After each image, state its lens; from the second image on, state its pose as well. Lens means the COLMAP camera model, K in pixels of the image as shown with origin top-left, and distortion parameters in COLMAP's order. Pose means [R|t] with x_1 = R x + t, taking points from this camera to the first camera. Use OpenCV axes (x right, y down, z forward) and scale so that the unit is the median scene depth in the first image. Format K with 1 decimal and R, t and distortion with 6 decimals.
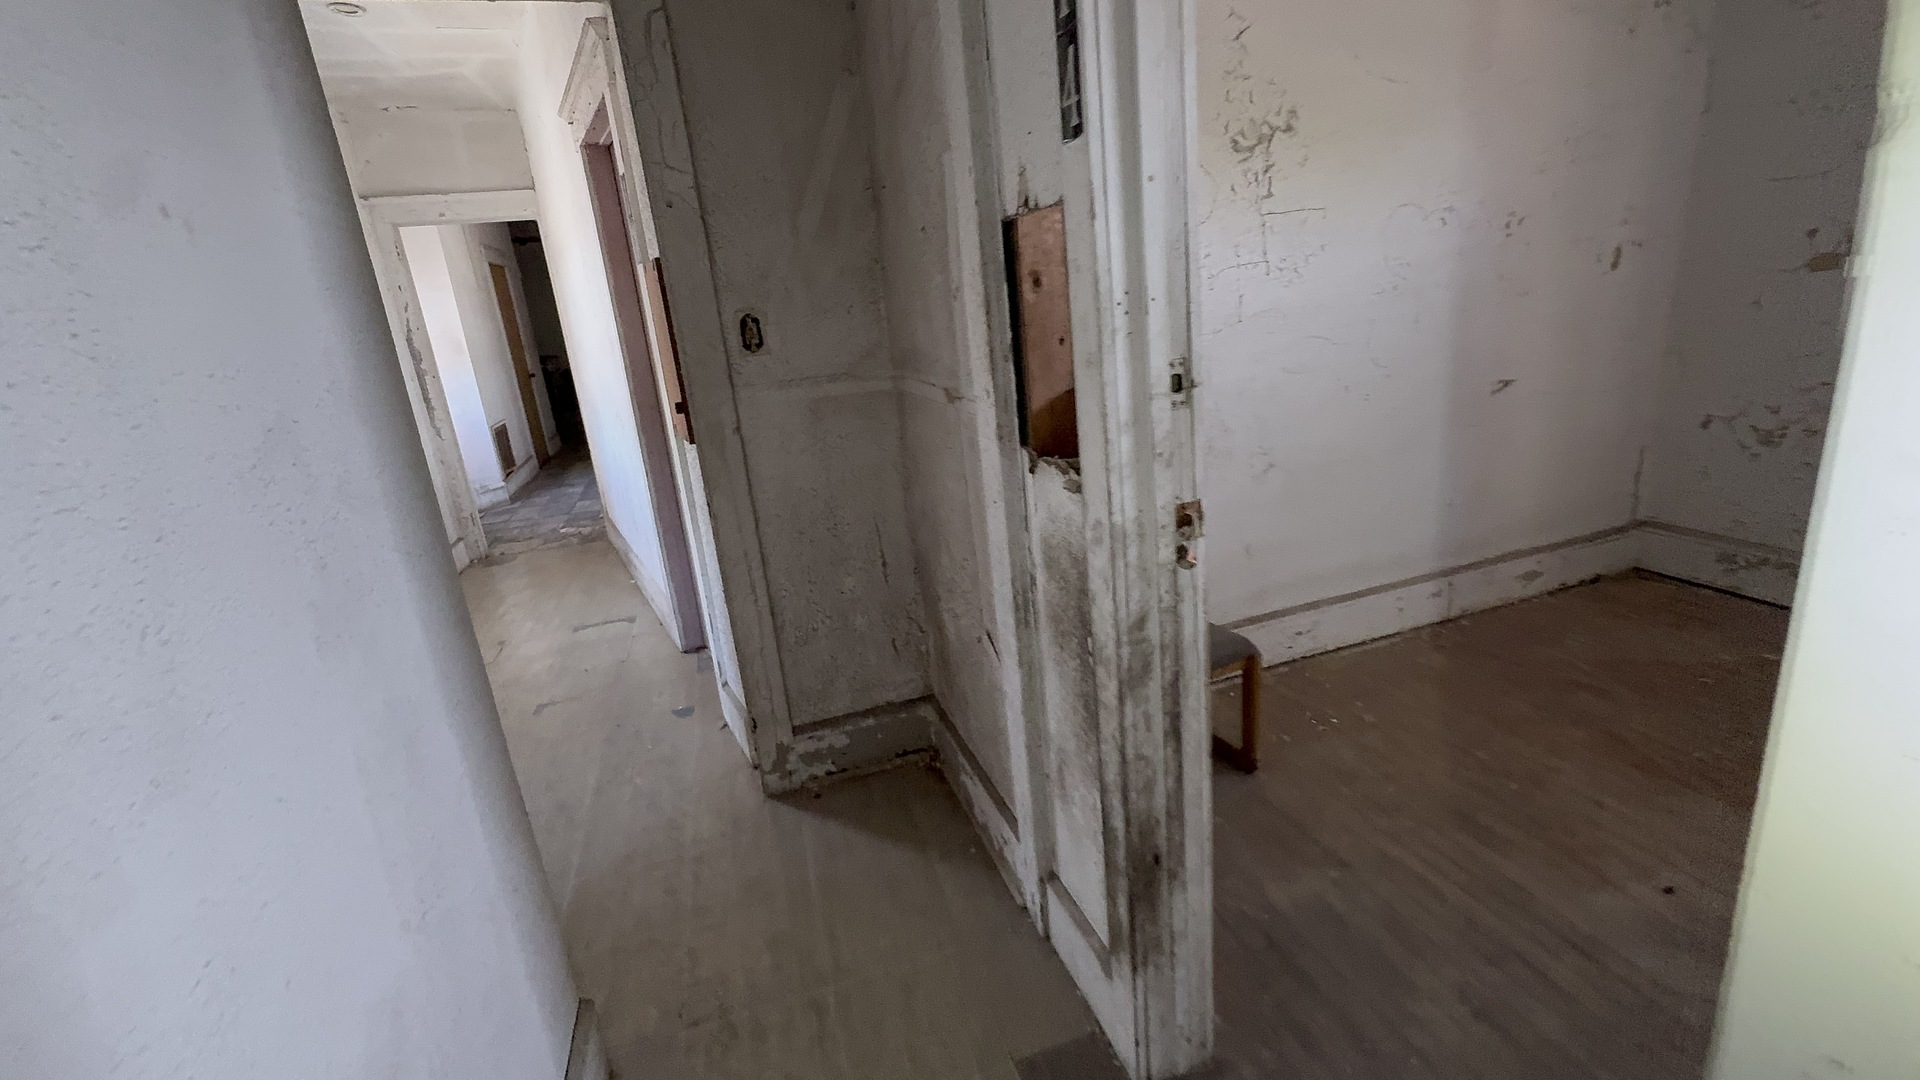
lens RADIAL K [[834.4, 0, 968.8], [0, 834.4, 540.4], [0, 0, 1]] dist [0.003702, 0.000377]
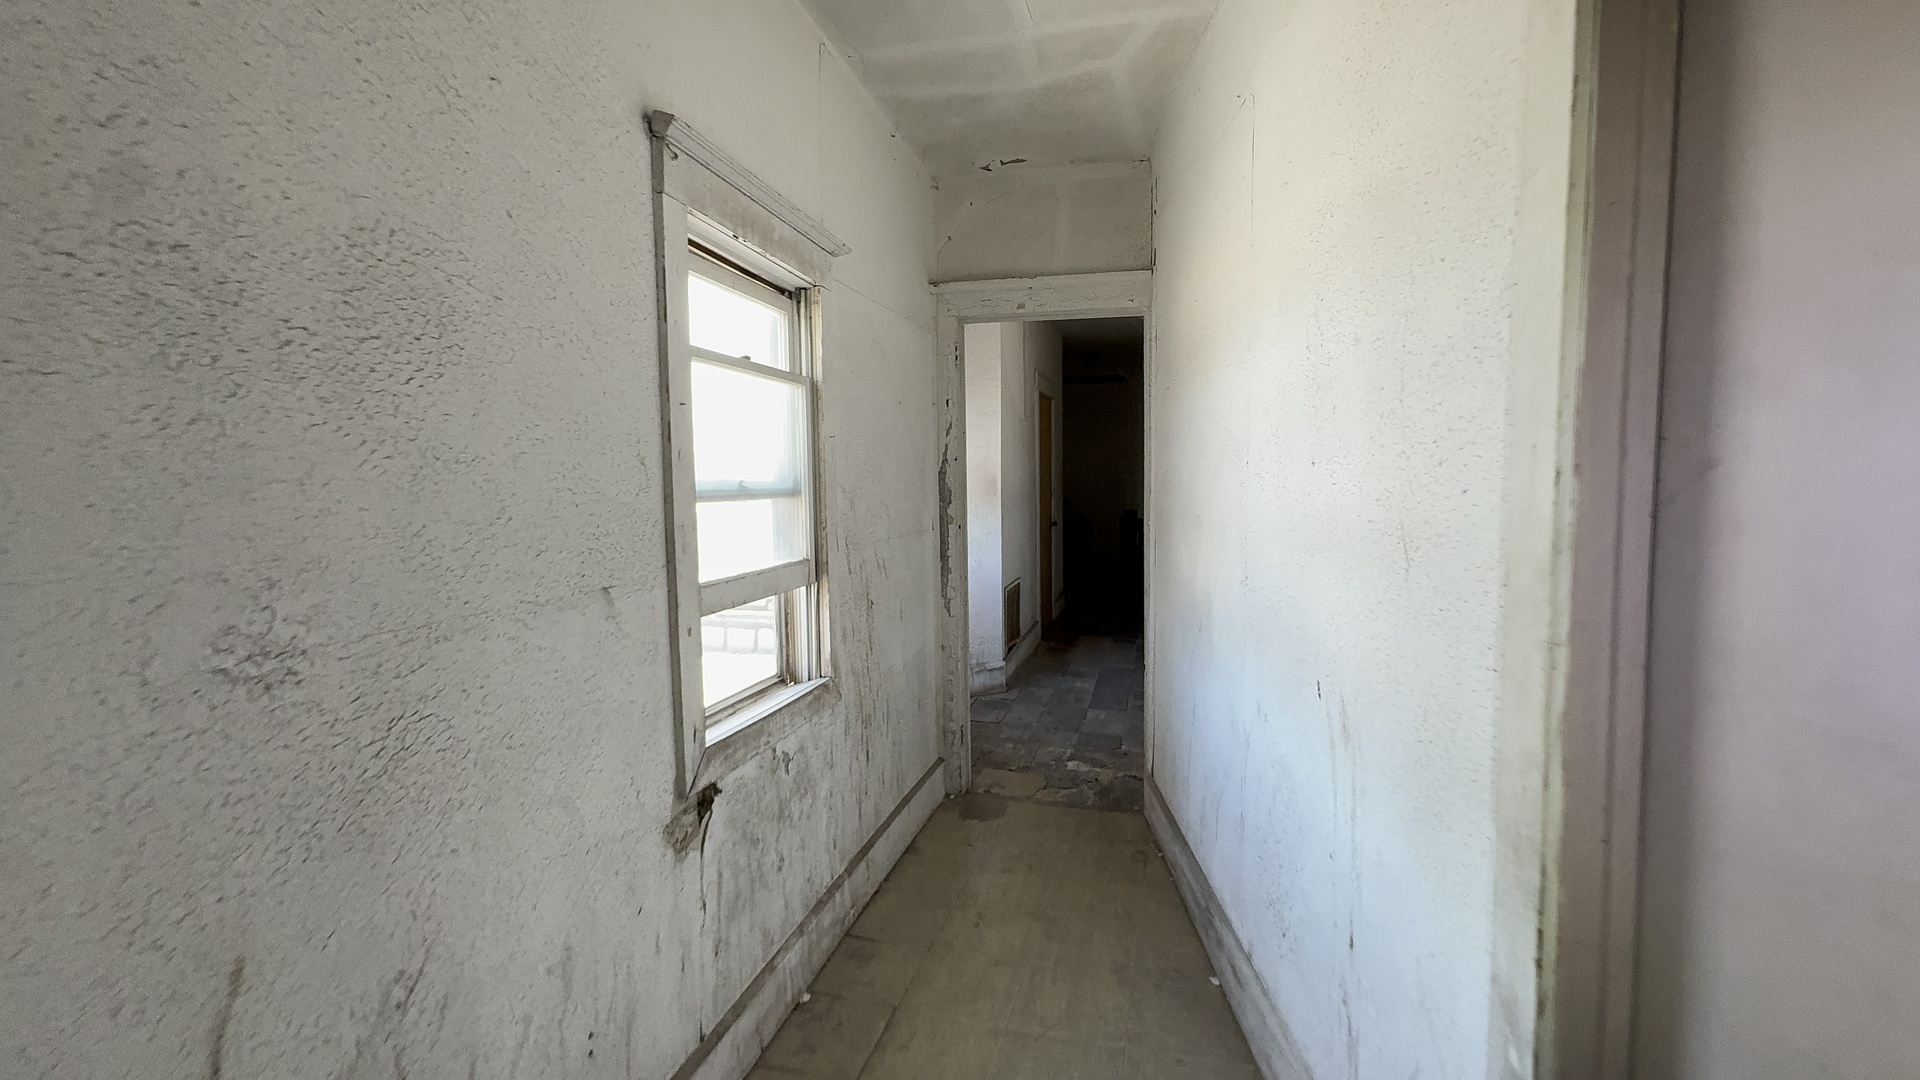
lens RADIAL K [[834.4, 0, 958.9], [0, 834.4, 539.2], [0, 0, 1]] dist [0.003702, 0.000377]
pose [[0.846084, 0.126232, -0.517888, -0.236948], [-0.217136, 0.968913, -0.118572, -0.087298], [0.486821, 0.212774, 0.847191, 0.349643]]
